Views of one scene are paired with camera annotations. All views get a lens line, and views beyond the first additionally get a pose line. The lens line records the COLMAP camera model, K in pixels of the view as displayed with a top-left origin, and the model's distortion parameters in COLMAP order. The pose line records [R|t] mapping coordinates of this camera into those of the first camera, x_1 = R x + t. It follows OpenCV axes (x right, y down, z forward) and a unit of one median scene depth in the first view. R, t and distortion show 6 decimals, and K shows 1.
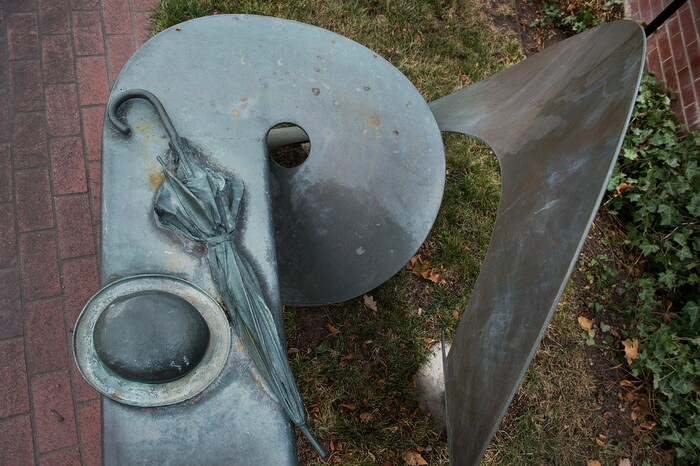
lens RADIAL K [[472.5, 0, 350.0], [0, 472.5, 233.0], [0, 0, 1]] dist [-0.053521, -0.000627]
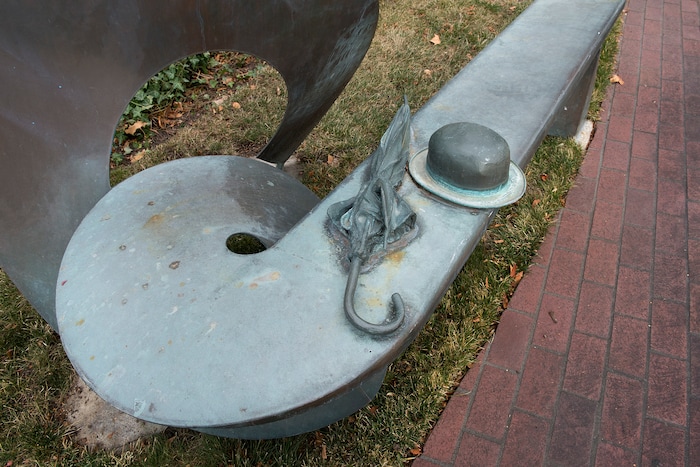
lens RADIAL K [[511.9, 0, 350.0], [0, 511.9, 233.5], [0, 0, 1]] dist [-0.060622, -0.002066]
pose [[-0.736843, -0.615020, 0.280736, -0.512676], [0.554281, -0.311811, 0.771716, -0.800998], [-0.387084, 0.724241, 0.570650, 0.347469]]
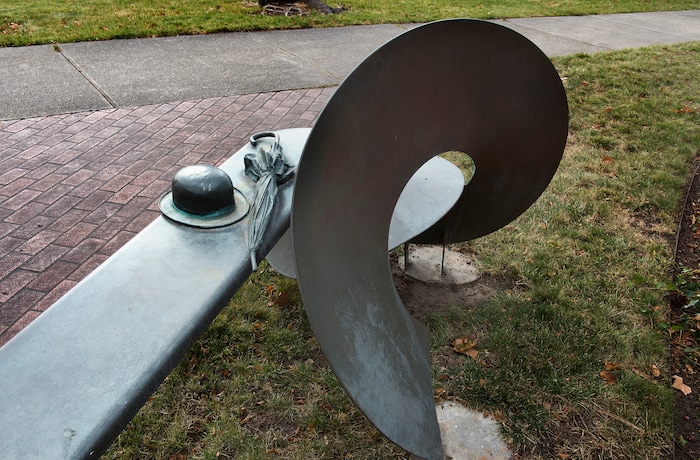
lens RADIAL K [[599.4, 0, 345.8], [0, 599.4, 227.8], [0, 0, 1]] dist [-0.007791, -0.012662]
pose [[0.858115, 0.007693, -0.513401, 0.794327], [-0.366829, 0.708816, -0.602509, 1.014748], [0.359272, 0.705352, 0.611067, -0.016728]]
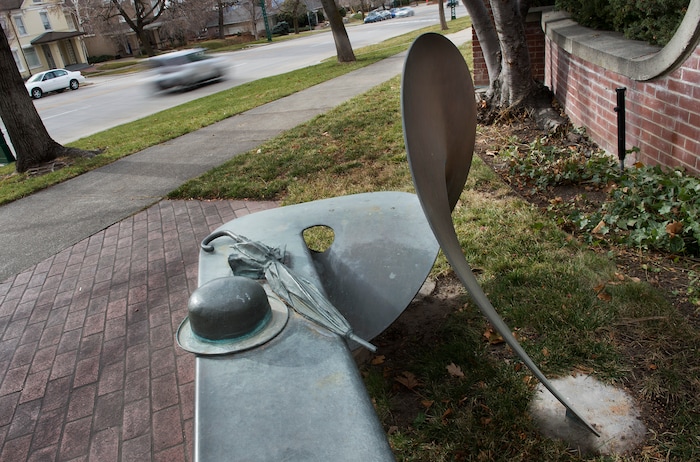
lens RADIAL K [[503.6, 0, 339.9], [0, 503.6, 219.5], [0, 0, 1]] dist [-0.055674, -0.003240]
pose [[0.893425, -0.437880, -0.100265, 0.094418], [0.228167, 0.634611, -0.738382, 0.878980], [0.386952, 0.636812, 0.666887, -0.015348]]
